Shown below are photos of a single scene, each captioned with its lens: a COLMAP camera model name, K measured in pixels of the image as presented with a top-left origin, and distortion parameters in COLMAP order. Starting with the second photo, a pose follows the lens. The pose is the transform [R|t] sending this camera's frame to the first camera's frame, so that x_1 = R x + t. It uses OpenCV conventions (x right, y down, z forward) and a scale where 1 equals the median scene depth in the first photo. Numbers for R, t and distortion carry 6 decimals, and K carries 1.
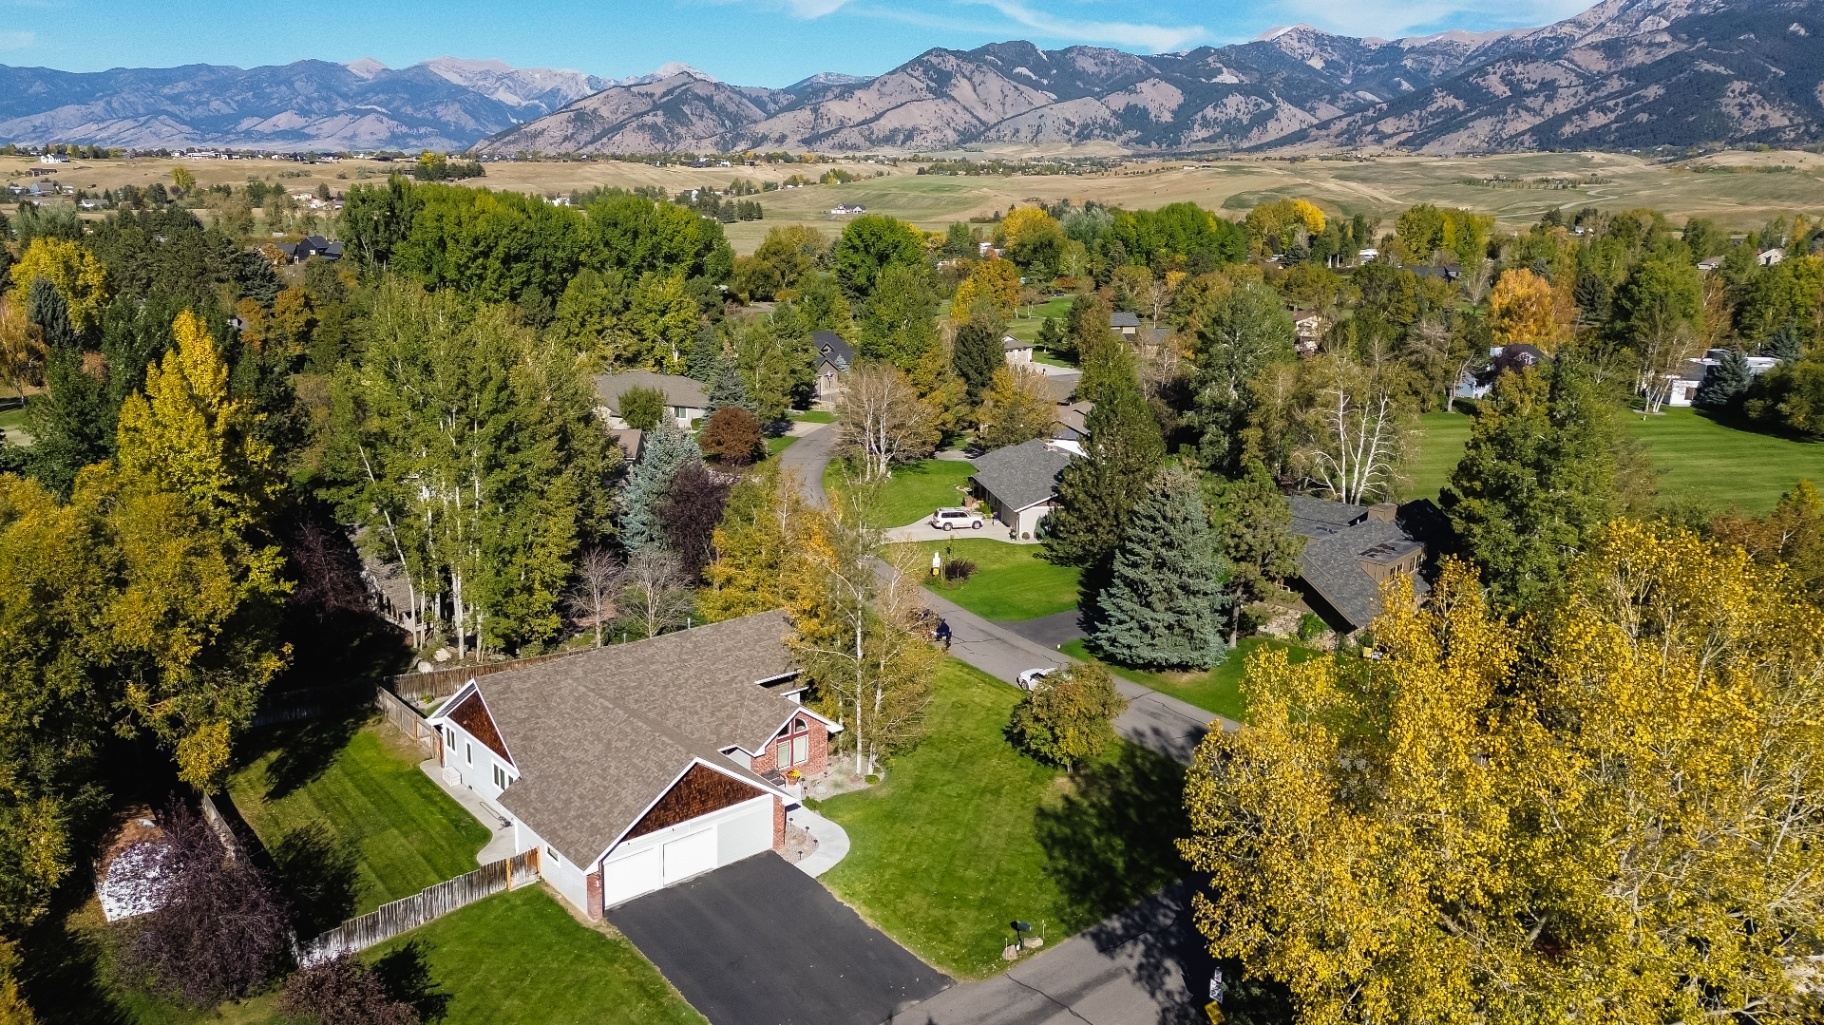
lens RADIAL K [[1298.5, 0, 916.8], [0, 1298.5, 516.2], [0, 0, 1]] dist [0.082121, -0.079119]
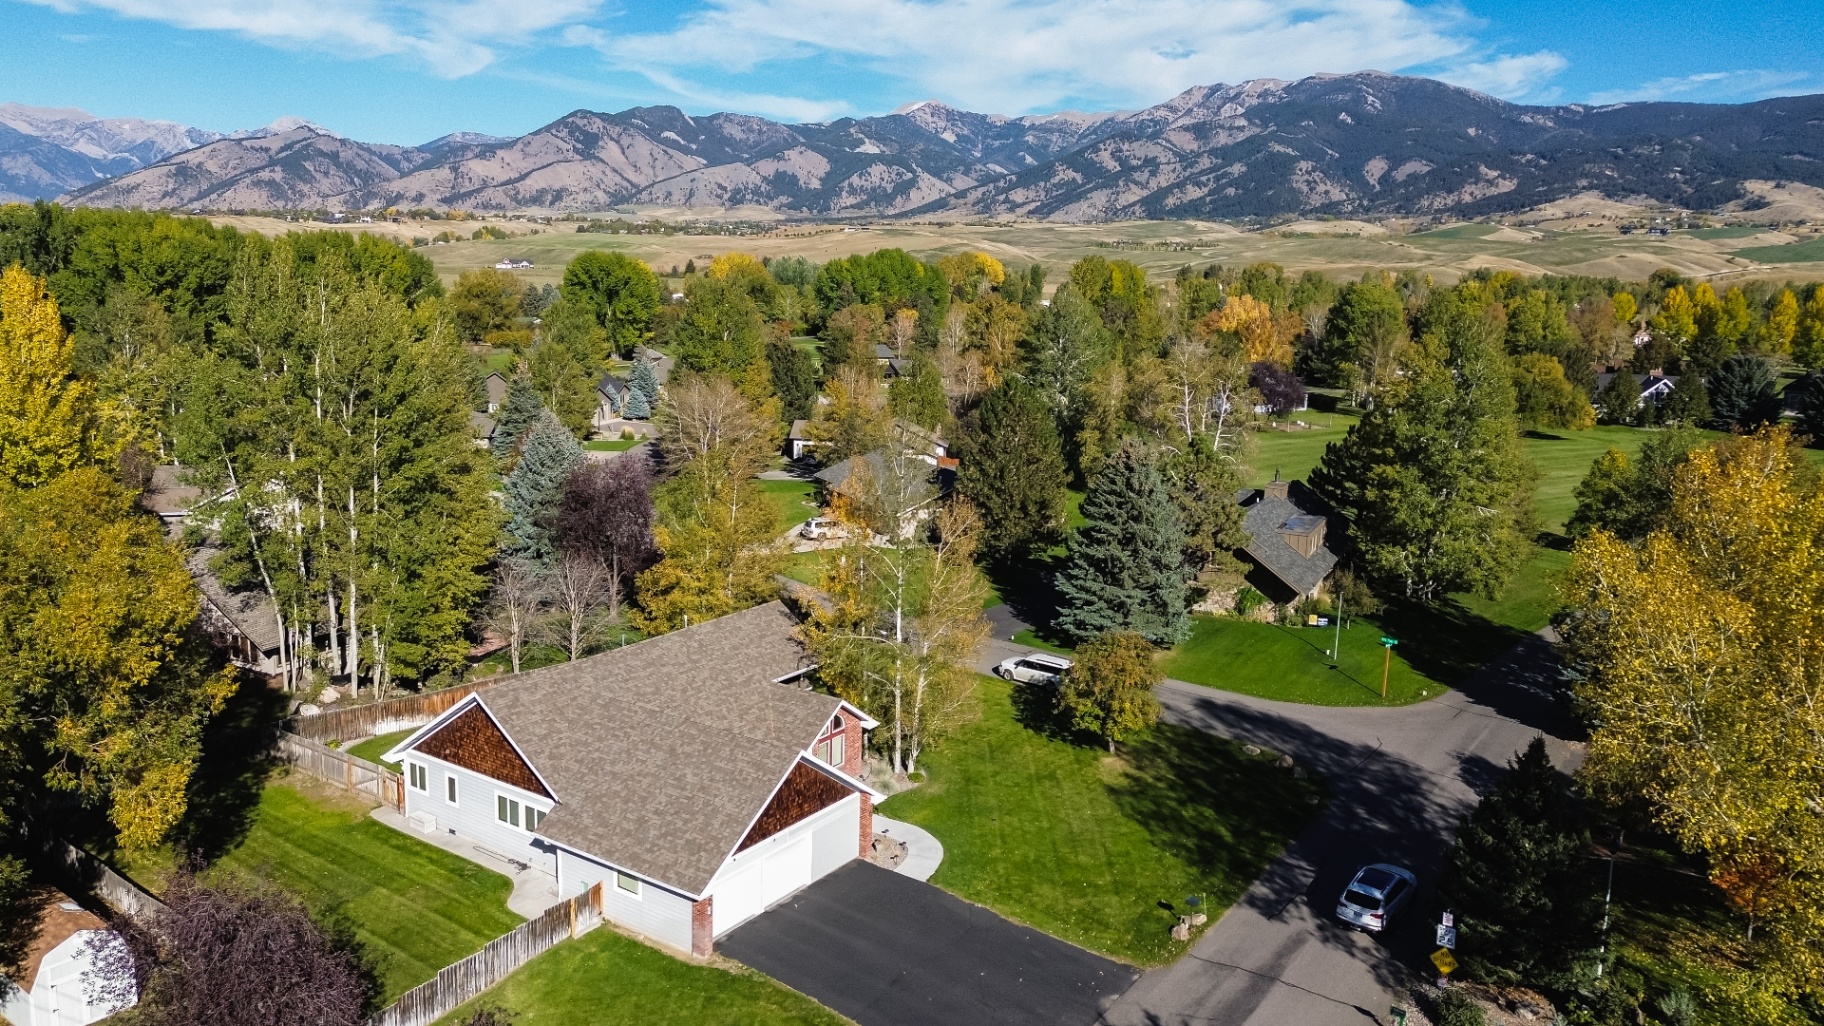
lens RADIAL K [[1298.5, 0, 916.8], [0, 1298.5, 516.7], [0, 0, 1]] dist [0.082121, -0.079119]
pose [[0.970088, -0.049139, 0.237729, -0.194622], [0.058987, 0.997663, -0.034485, 0.044203], [-0.235479, 0.047476, 0.970719, 0.099584]]
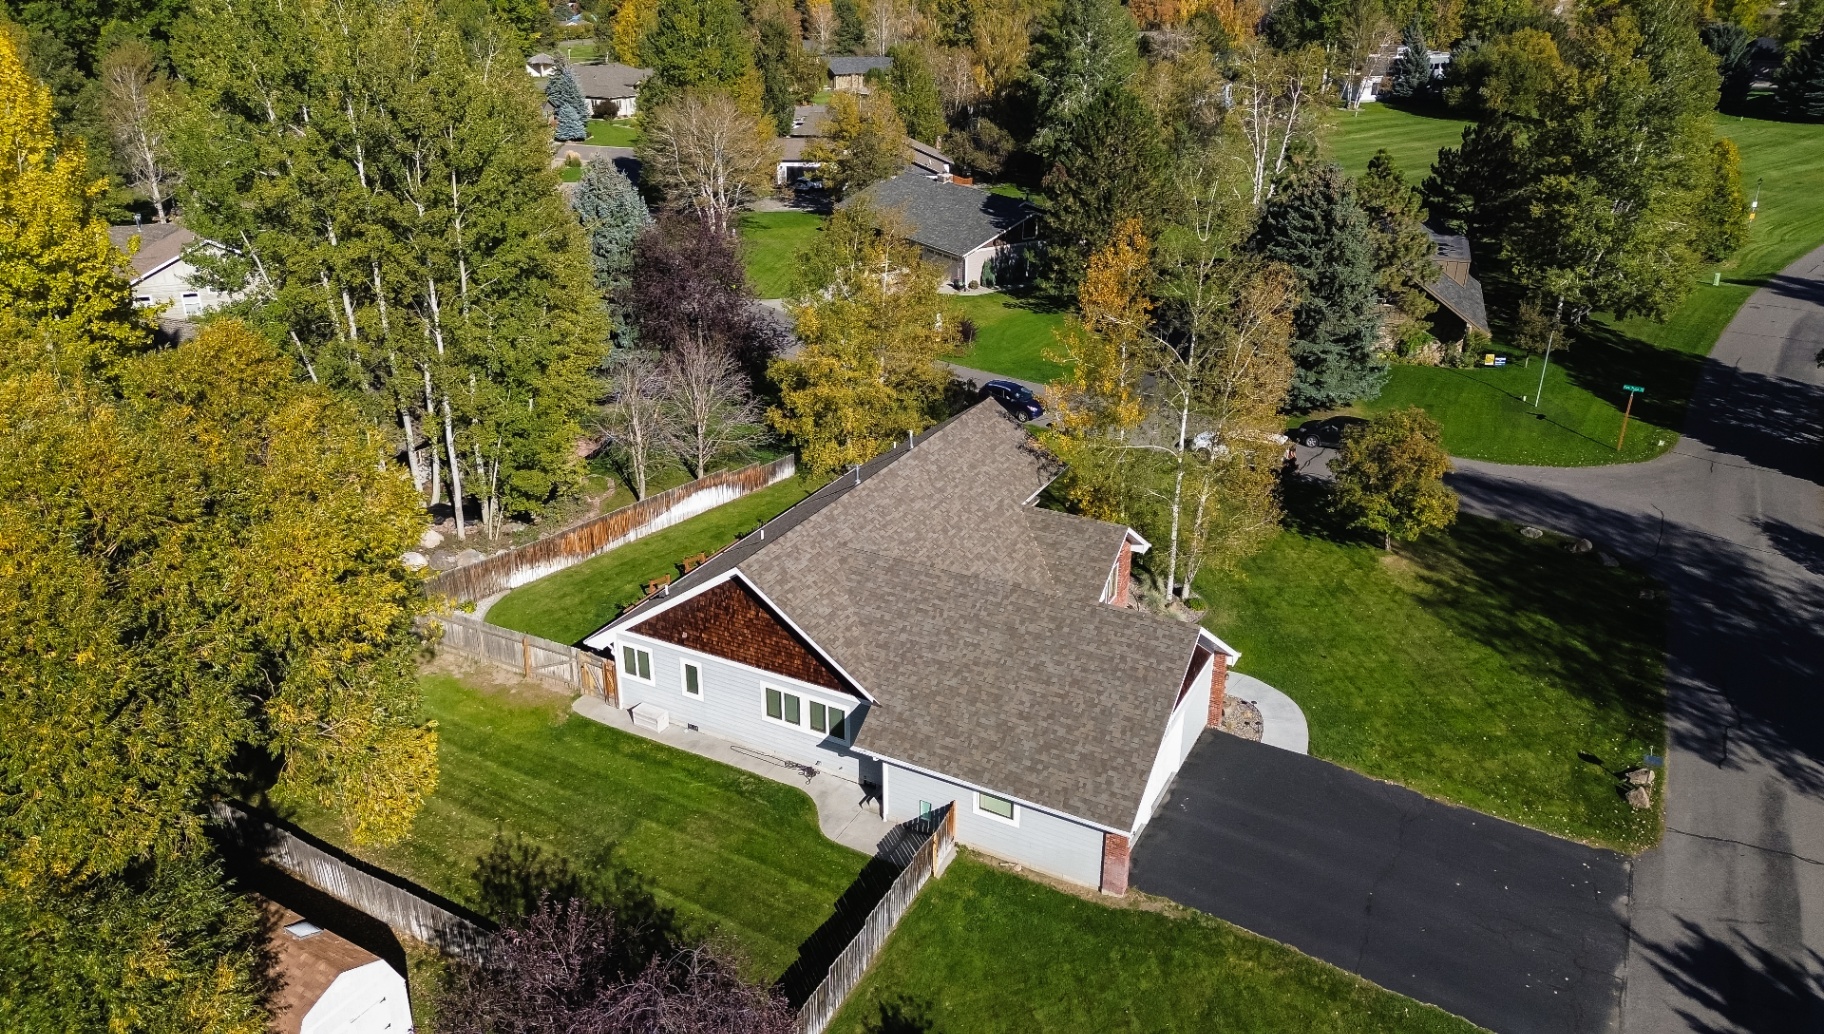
lens RADIAL K [[1278.4, 0, 934.9], [0, 1278.4, 515.9], [0, 0, 1]] dist [0.078285, -0.076042]
pose [[0.934442, -0.166041, 0.315036, -0.328403], [0.106195, 0.974324, 0.198533, -0.009139], [-0.339912, -0.152062, 0.928082, 0.301240]]
